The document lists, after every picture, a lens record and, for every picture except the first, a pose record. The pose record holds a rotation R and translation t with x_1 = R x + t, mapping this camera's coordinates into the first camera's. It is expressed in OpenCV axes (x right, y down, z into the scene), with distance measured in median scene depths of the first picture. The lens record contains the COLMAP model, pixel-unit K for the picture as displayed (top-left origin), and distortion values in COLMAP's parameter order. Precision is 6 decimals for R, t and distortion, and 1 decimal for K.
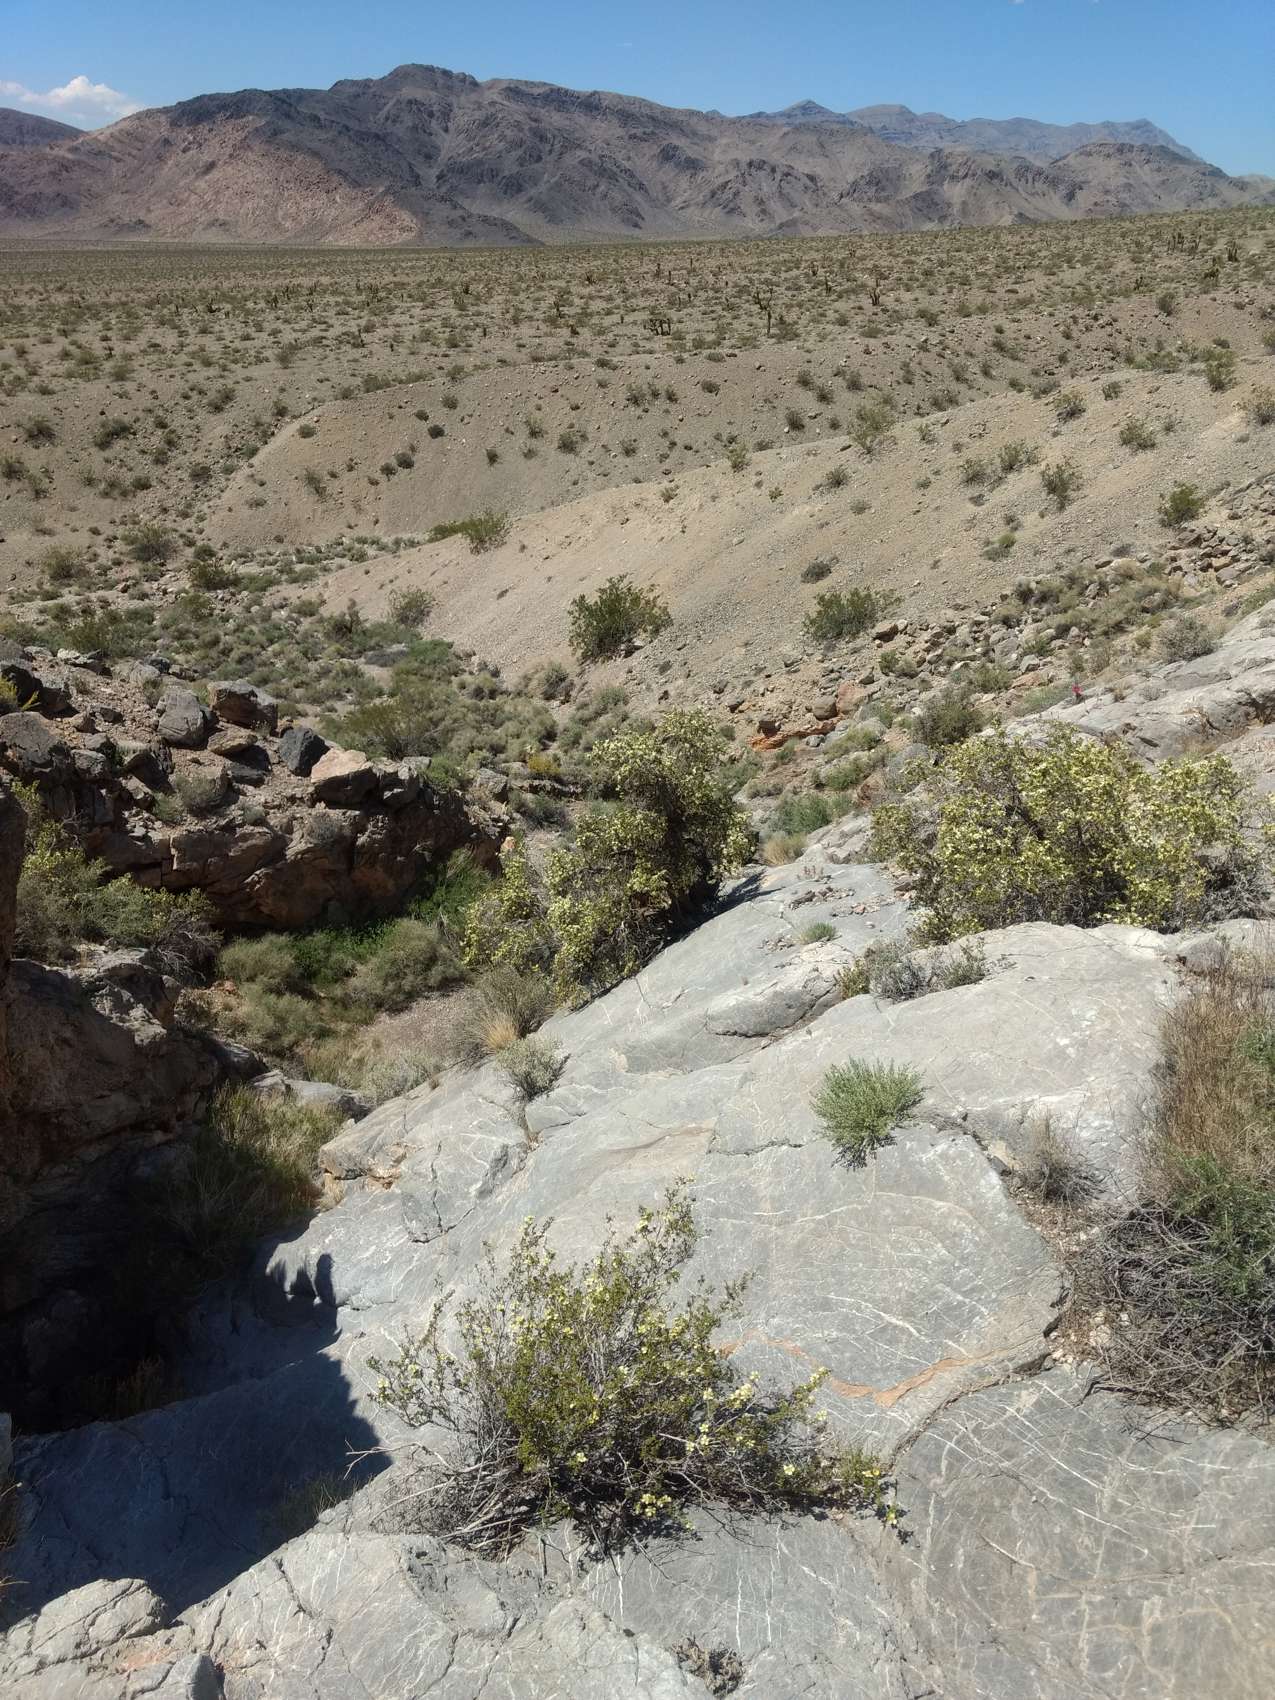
lens RADIAL K [[1321.1, 0, 631.8], [0, 1321.1, 835.7], [0, 0, 1]] dist [0.006273, 0.059009]
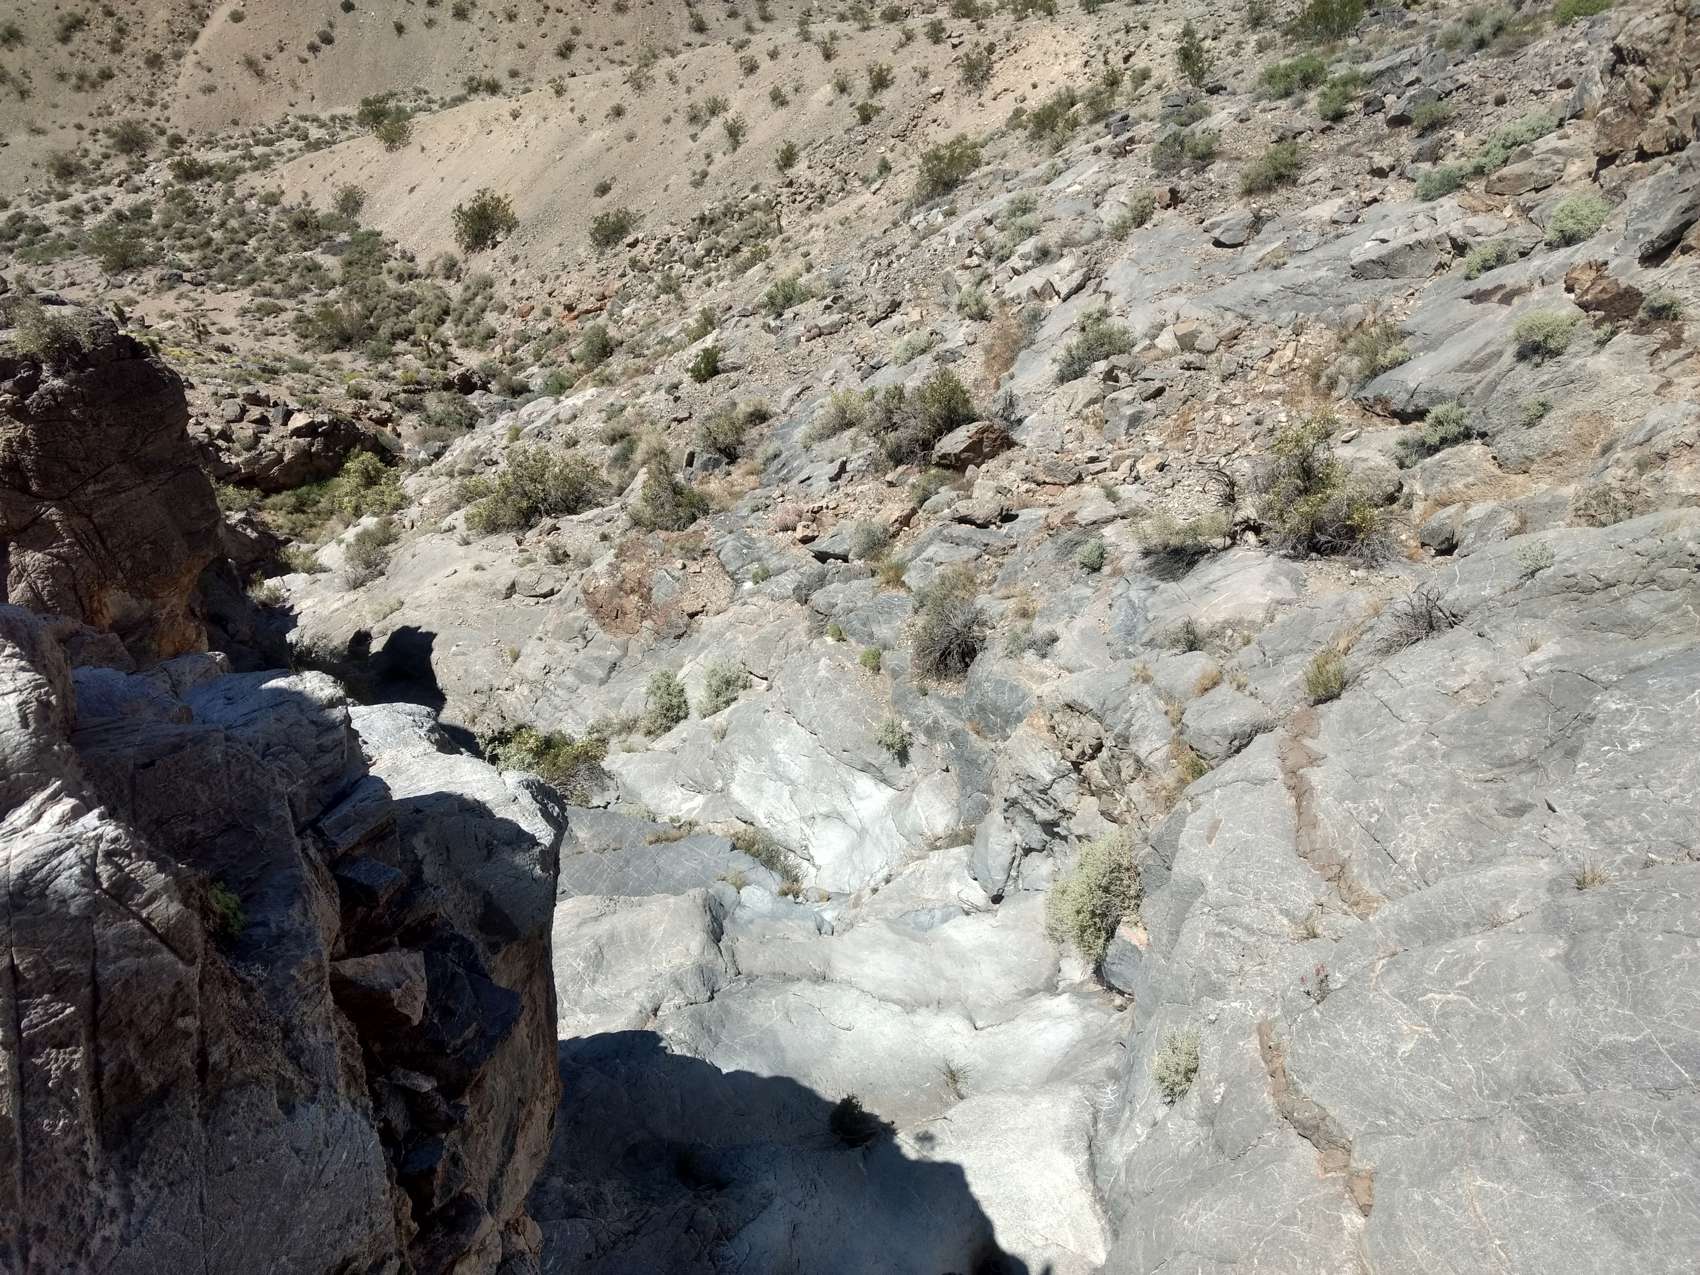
lens RADIAL K [[1298.7, 0, 850.0], [0, 1298.7, 637.5], [0, 0, 1]] dist [-0.015042, 0.055649]
pose [[0.987462, -0.118731, 0.104027, 0.189394], [0.083548, 0.952223, 0.293754, -0.110162], [-0.133934, -0.281379, 0.950204, -0.598848]]
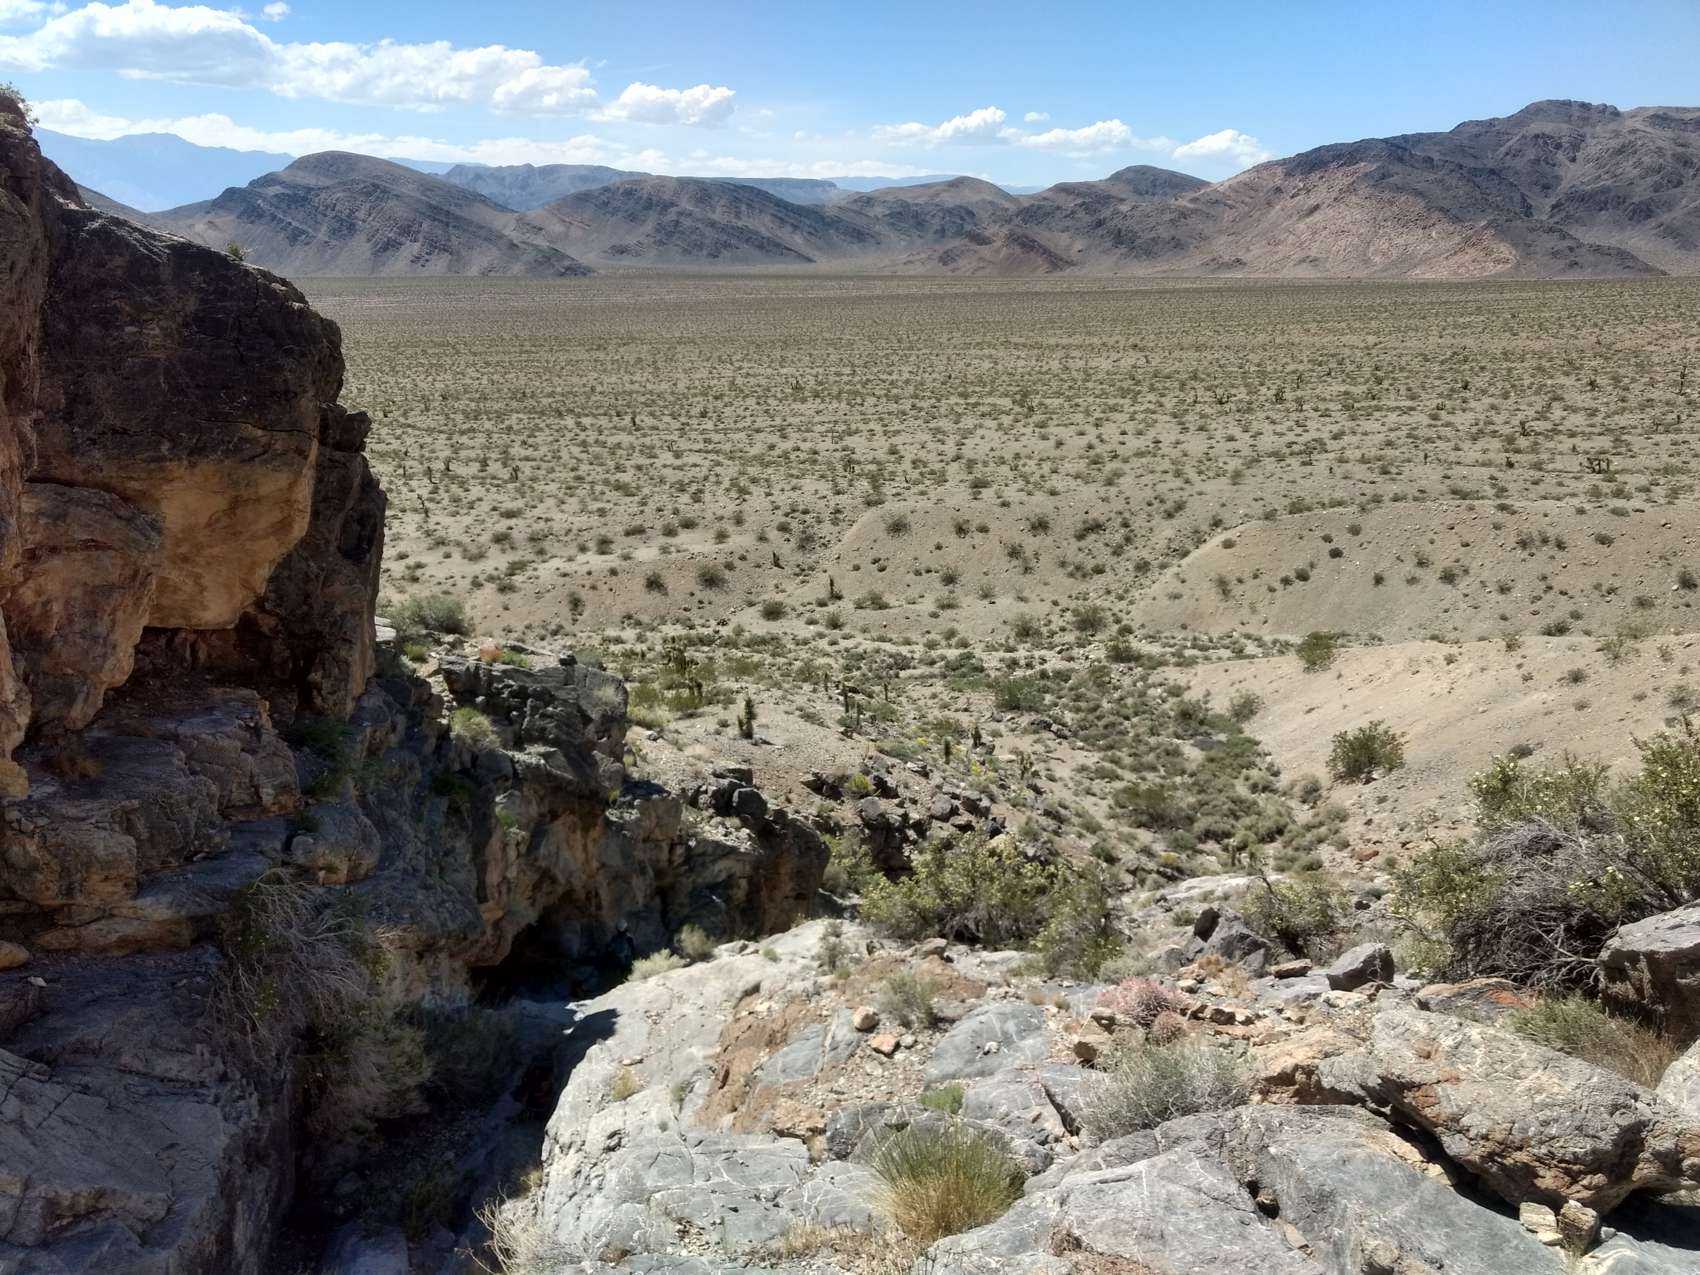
lens RADIAL K [[1322.1, 0, 850.0], [0, 1322.1, 637.5], [0, 0, 1]] dist [-0.025284, 0.067647]
pose [[0.824947, 0.144829, -0.546339, 0.259753], [-0.224452, 0.971072, -0.081490, -0.054114], [0.518732, 0.189852, 0.833590, -0.366596]]
